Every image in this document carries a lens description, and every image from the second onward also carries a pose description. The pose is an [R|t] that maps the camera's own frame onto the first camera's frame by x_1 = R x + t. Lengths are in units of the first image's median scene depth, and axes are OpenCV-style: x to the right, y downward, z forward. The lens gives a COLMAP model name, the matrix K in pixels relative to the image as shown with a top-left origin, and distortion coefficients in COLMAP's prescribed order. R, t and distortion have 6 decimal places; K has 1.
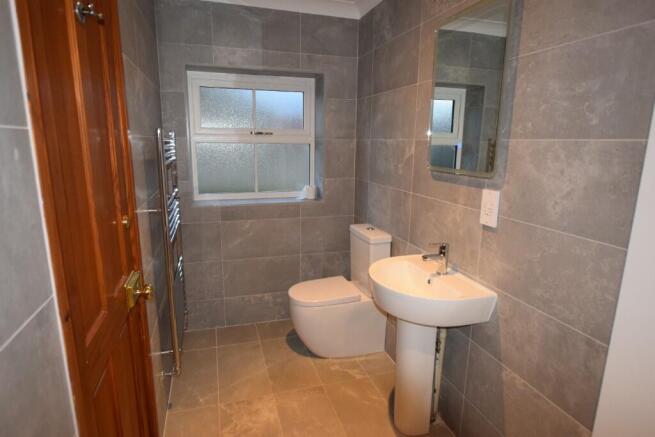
lens RADIAL K [[376.4, 0, 327.5], [0, 376.4, 218.5], [0, 0, 1]] dist [-0.001758, -0.000916]
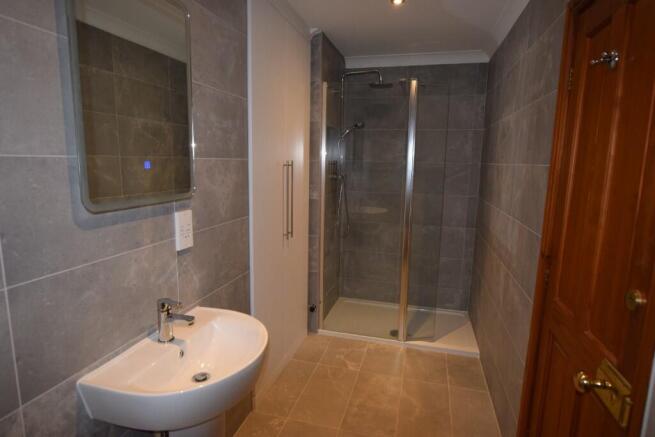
lens RADIAL K [[376.4, 0, 327.5], [0, 376.4, 218.5], [0, 0, 1]] dist [-0.001758, -0.000916]
pose [[-0.842691, -0.112494, 0.526514, -0.388007], [0.079044, 0.941482, 0.327665, -0.356444], [-0.532564, 0.317738, -0.784486, 1.634182]]
